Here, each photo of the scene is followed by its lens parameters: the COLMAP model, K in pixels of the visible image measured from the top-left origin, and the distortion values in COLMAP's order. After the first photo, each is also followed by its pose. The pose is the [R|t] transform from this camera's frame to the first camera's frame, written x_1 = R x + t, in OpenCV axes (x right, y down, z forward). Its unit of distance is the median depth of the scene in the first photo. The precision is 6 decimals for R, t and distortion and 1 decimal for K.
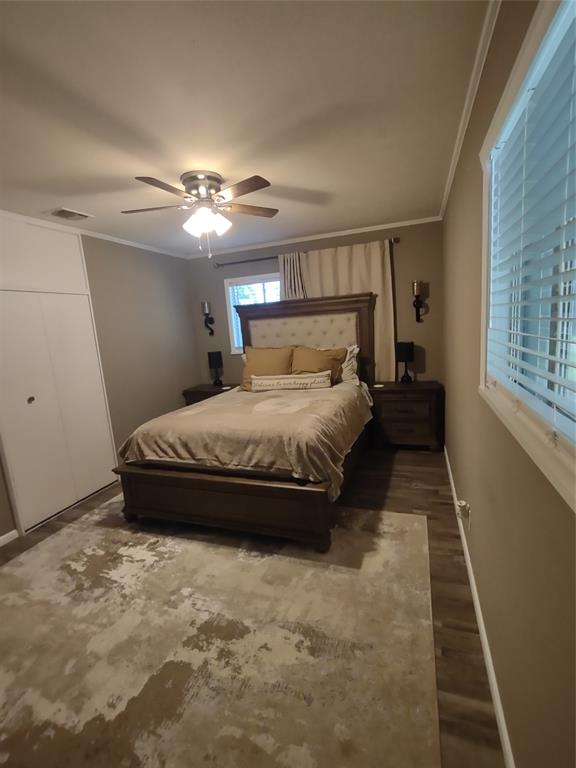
lens RADIAL K [[344.6, 0, 291.4], [0, 344.6, 381.6], [0, 0, 1]] dist [-0.002561, -0.000508]
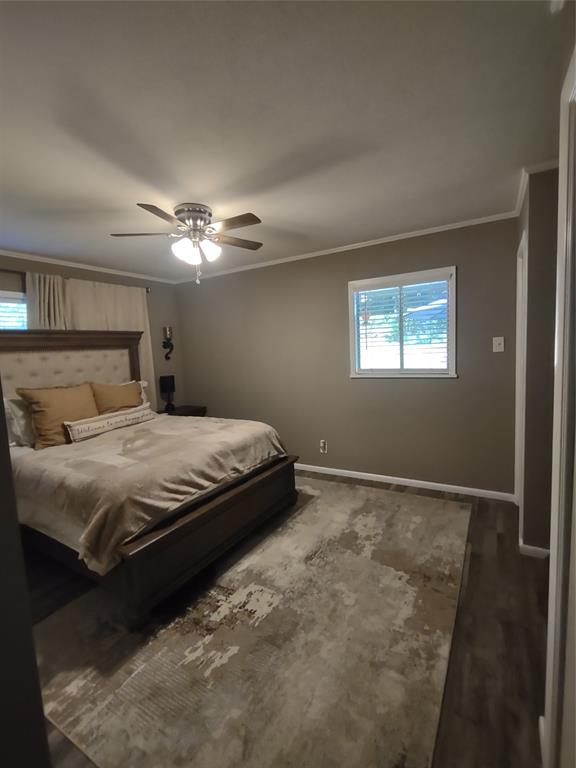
lens RADIAL K [[344.6, 0, 291.4], [0, 344.6, 381.6], [0, 0, 1]] dist [-0.002561, -0.000508]
pose [[0.204875, -0.036455, 0.978109, -1.134750], [0.197162, 0.980359, -0.004759, -0.005048], [-0.958725, 0.193821, 0.208039, 0.526998]]
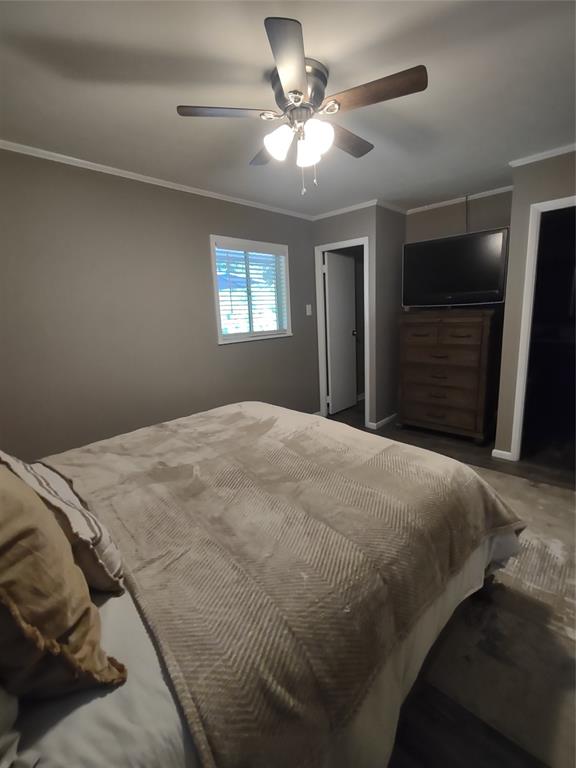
lens RADIAL K [[344.6, 0, 291.4], [0, 344.6, 381.6], [0, 0, 1]] dist [-0.002561, -0.000508]
pose [[-0.904358, 0.018495, 0.426374, -0.467486], [0.170062, 0.931931, 0.320286, -0.220745], [-0.391427, 0.362163, -0.845945, 1.638736]]
